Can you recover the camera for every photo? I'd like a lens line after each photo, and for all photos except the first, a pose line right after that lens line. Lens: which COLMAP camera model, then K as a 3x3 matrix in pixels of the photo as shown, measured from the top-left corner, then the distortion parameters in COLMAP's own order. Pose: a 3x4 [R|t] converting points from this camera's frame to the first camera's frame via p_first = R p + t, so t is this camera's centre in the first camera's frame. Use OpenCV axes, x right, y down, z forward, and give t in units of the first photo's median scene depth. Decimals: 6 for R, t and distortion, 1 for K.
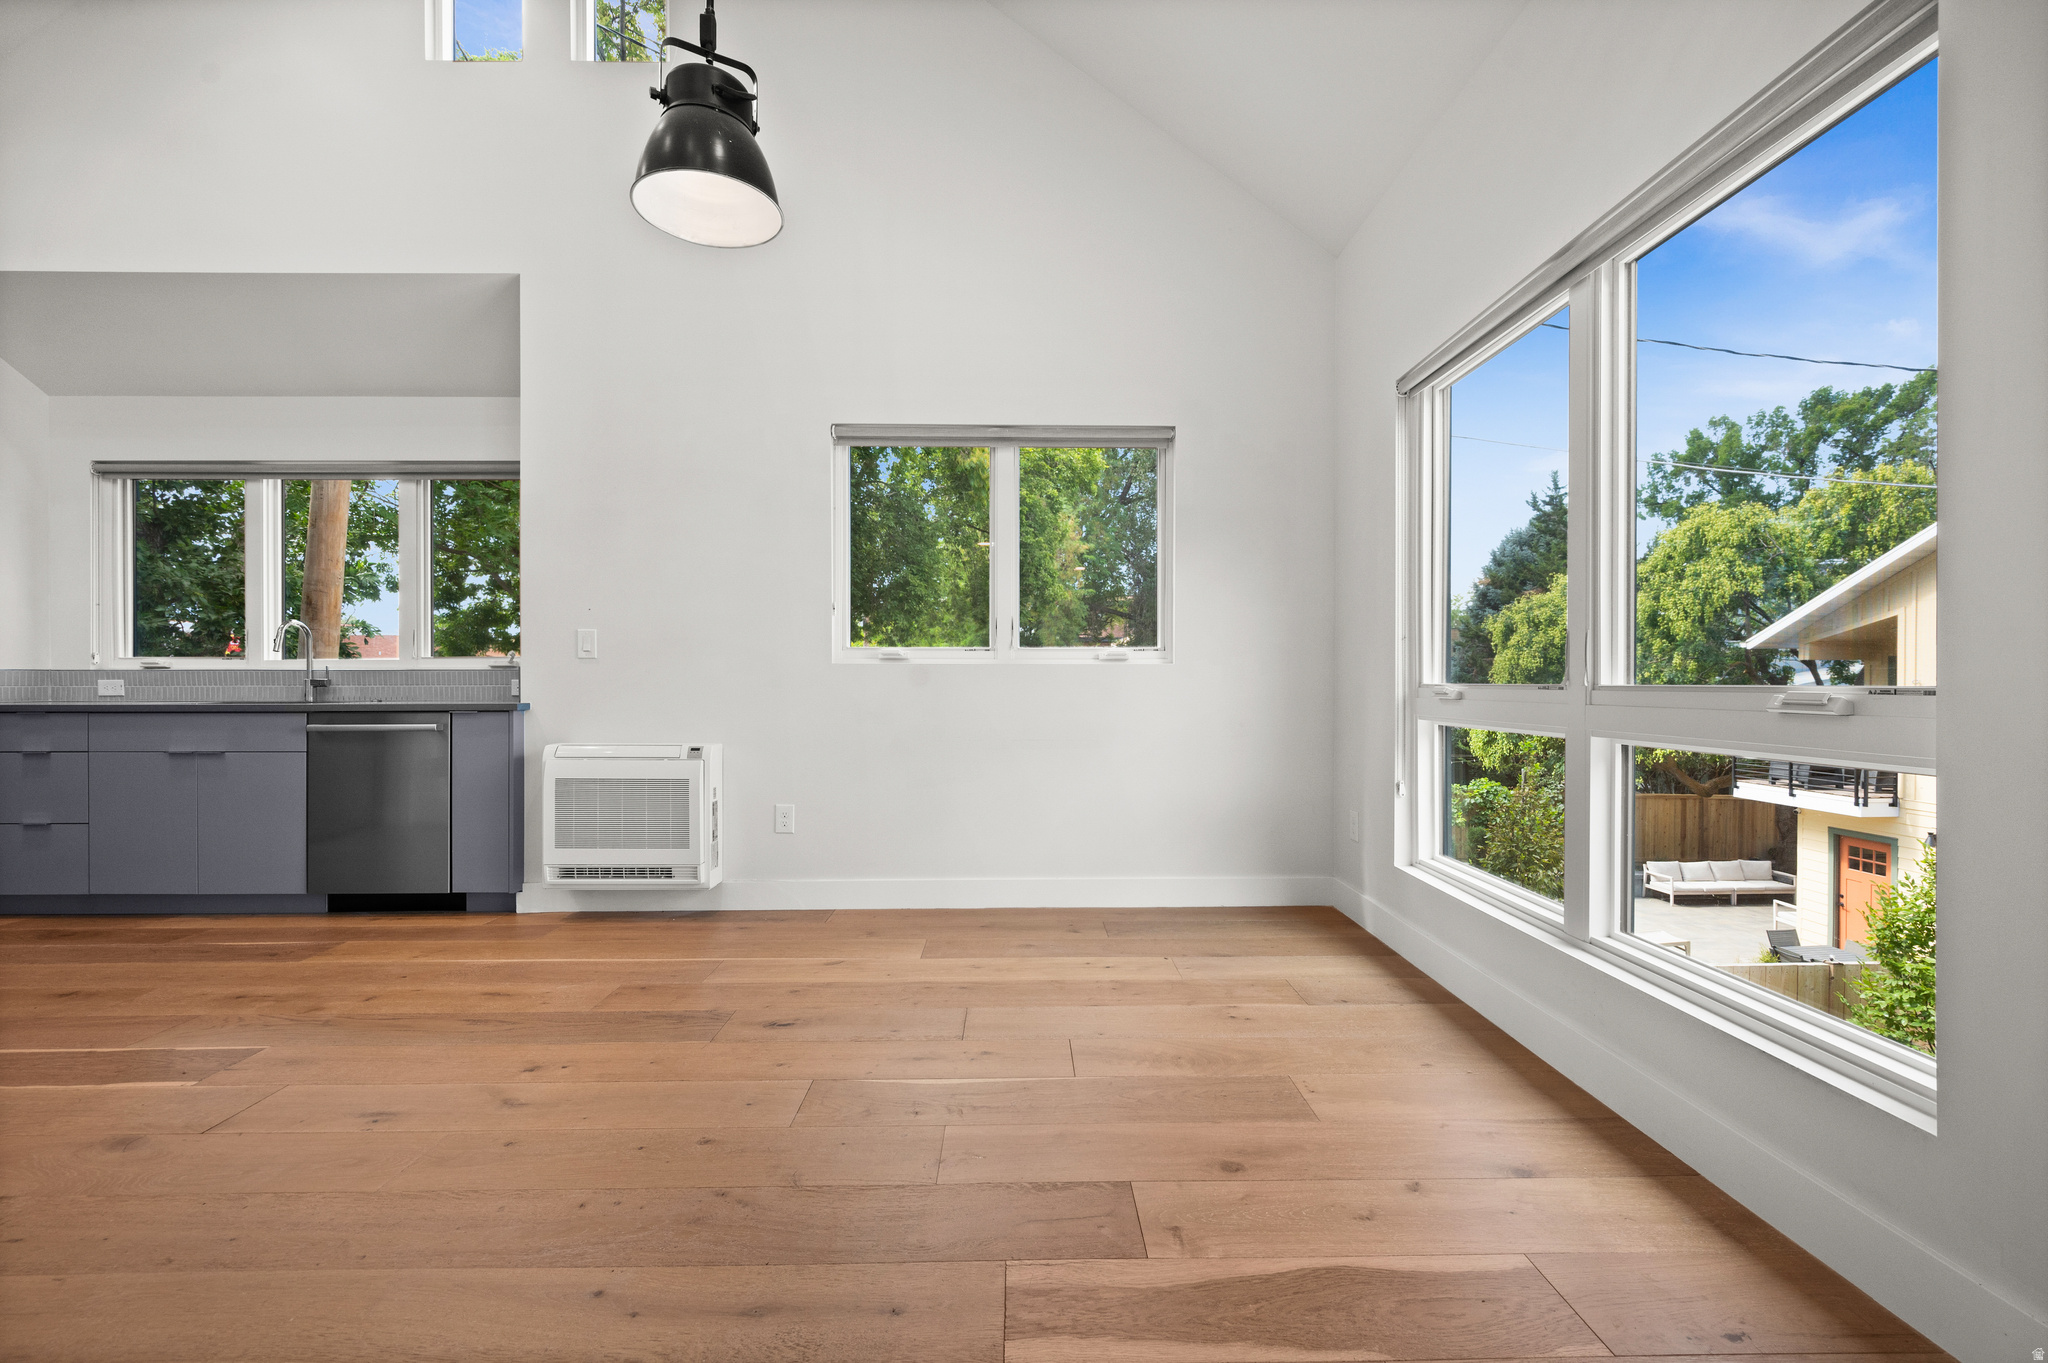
lens RADIAL K [[826.4, 0, 1031.4], [0, 826.4, 688.5], [0, 0, 1]] dist [-0.000885, 0.000057]
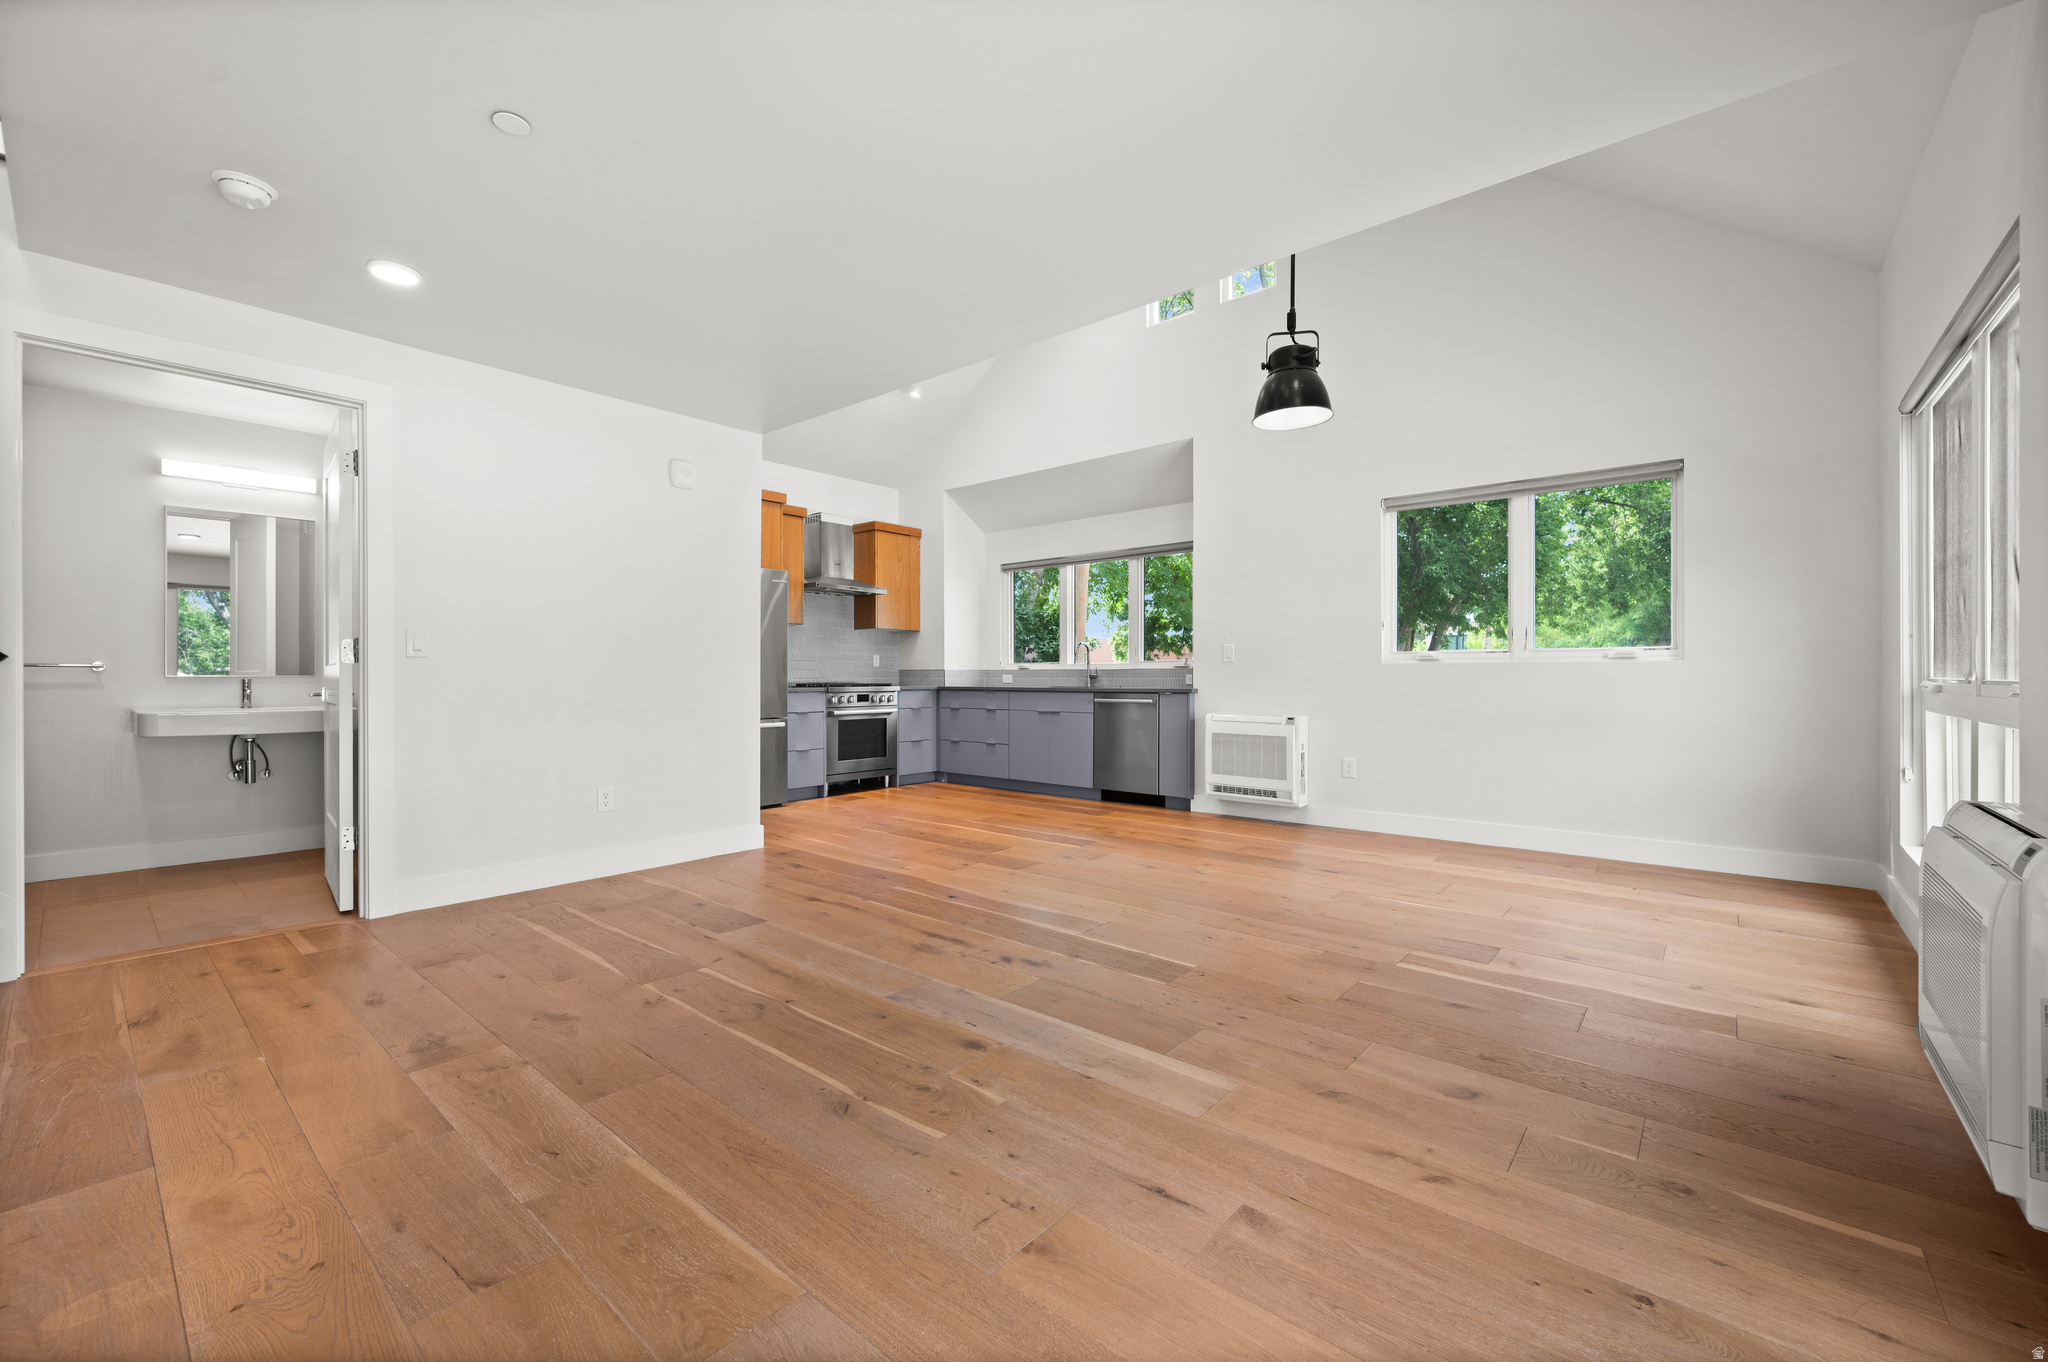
lens RADIAL K [[816.4, 0, 1032.2], [0, 816.4, 673.4], [0, 0, 1]] dist [-0.001378, -0.000102]
pose [[0.751782, -0.001974, -0.659409, 0.246912], [-0.003081, 0.999974, -0.006507, -0.001554], [0.659404, 0.006923, 0.751757, -0.492078]]
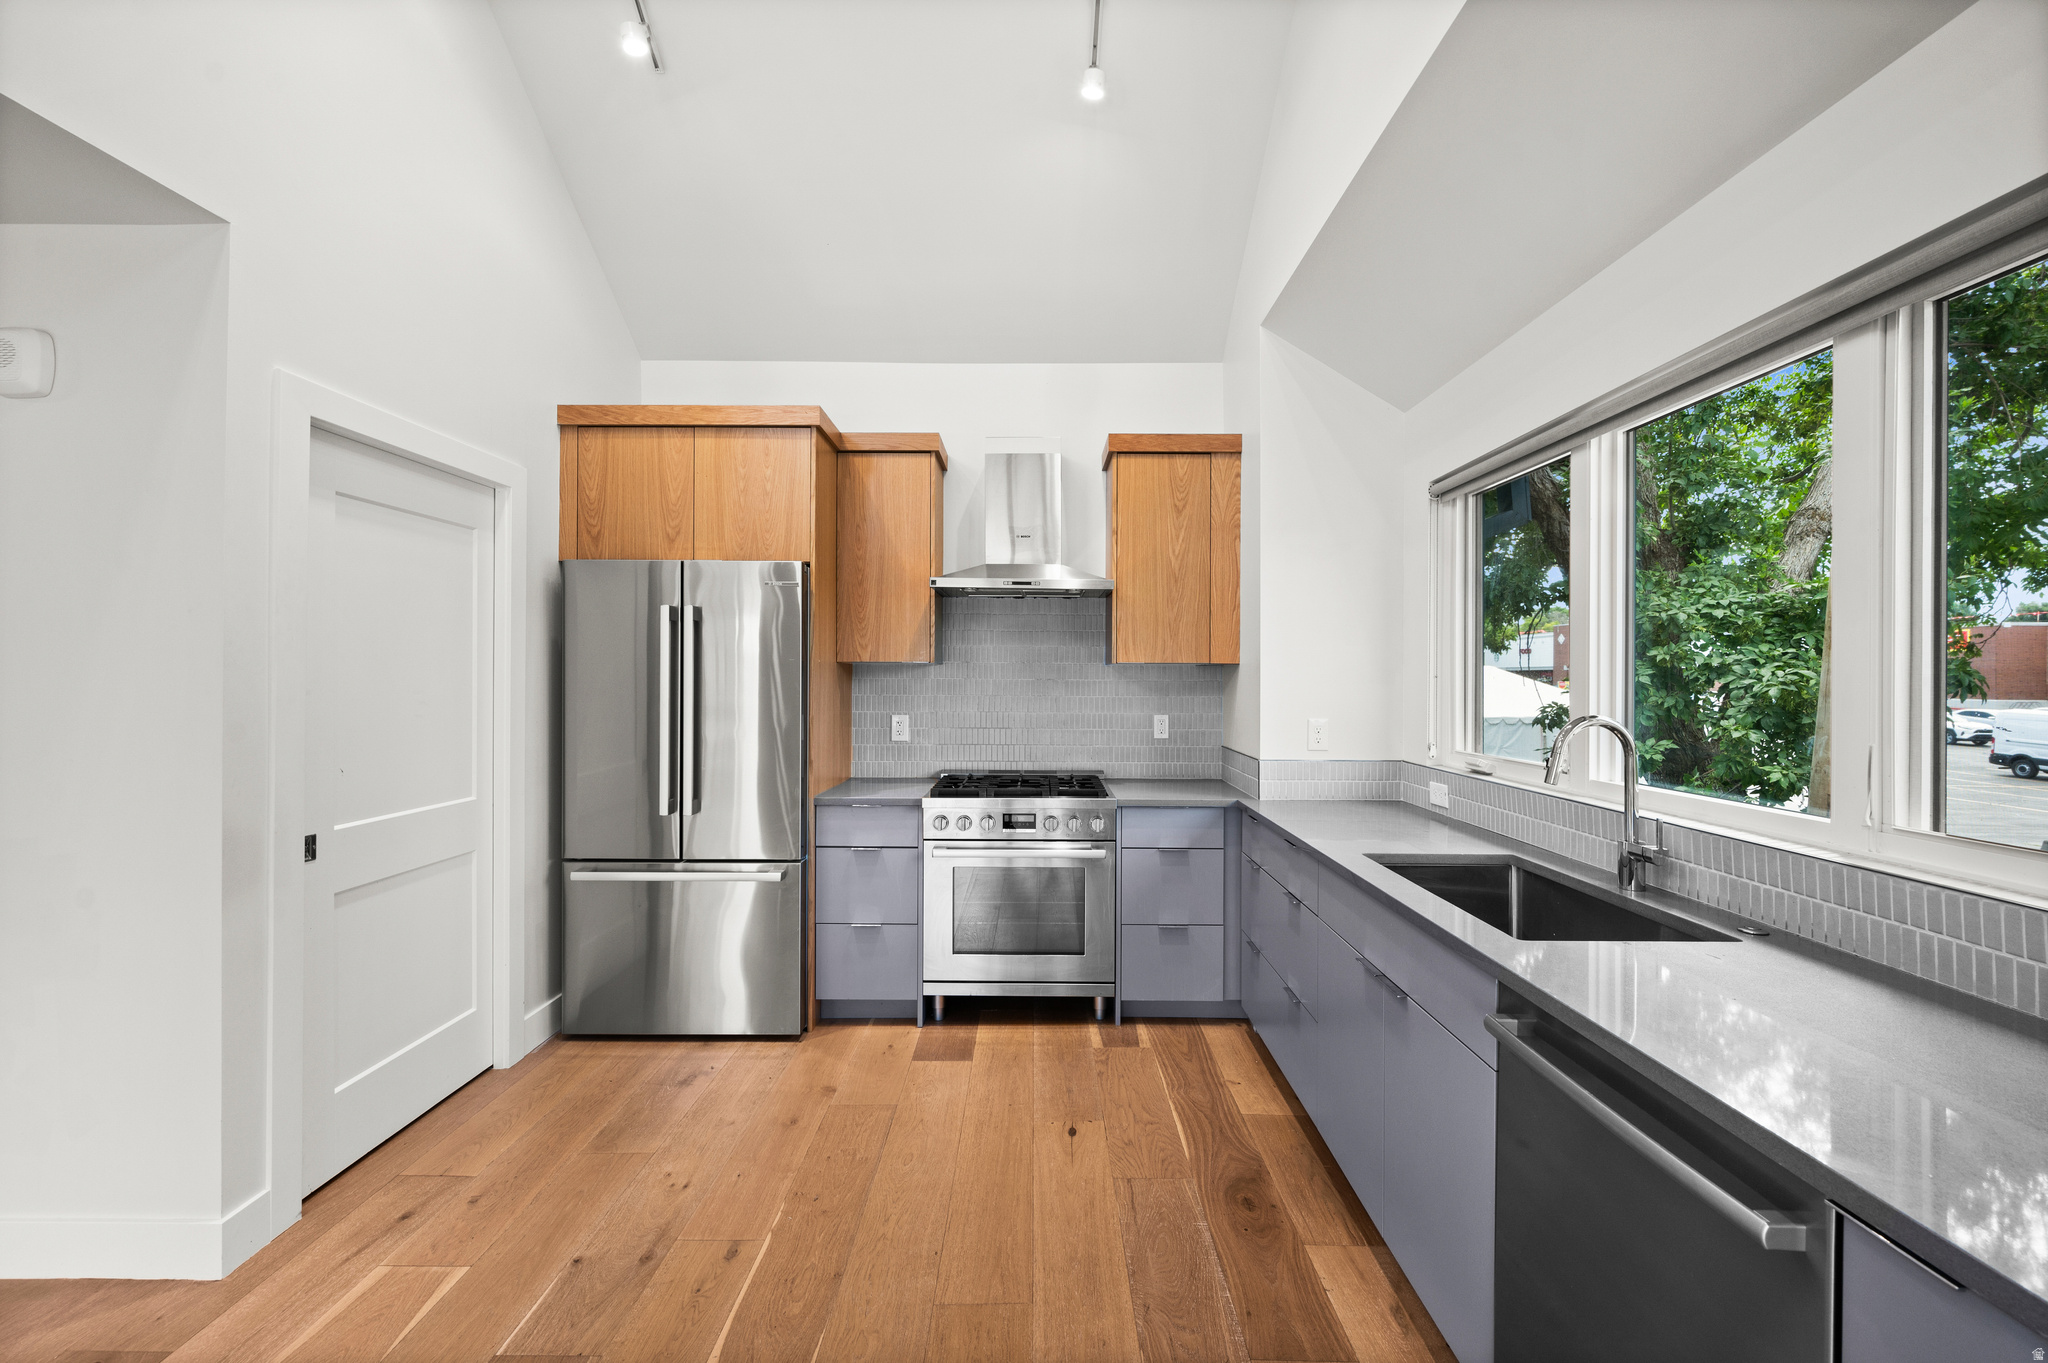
lens RADIAL K [[820.8, 0, 1034.3], [0, 820.8, 676.9], [0, 0, 1]] dist [0.000256, 0.000119]
pose [[-0.018320, 0.000512, -0.999832, -0.460027], [-0.008191, 0.999966, 0.000662, -0.115400], [0.999799, 0.008201, -0.018315, 0.764135]]
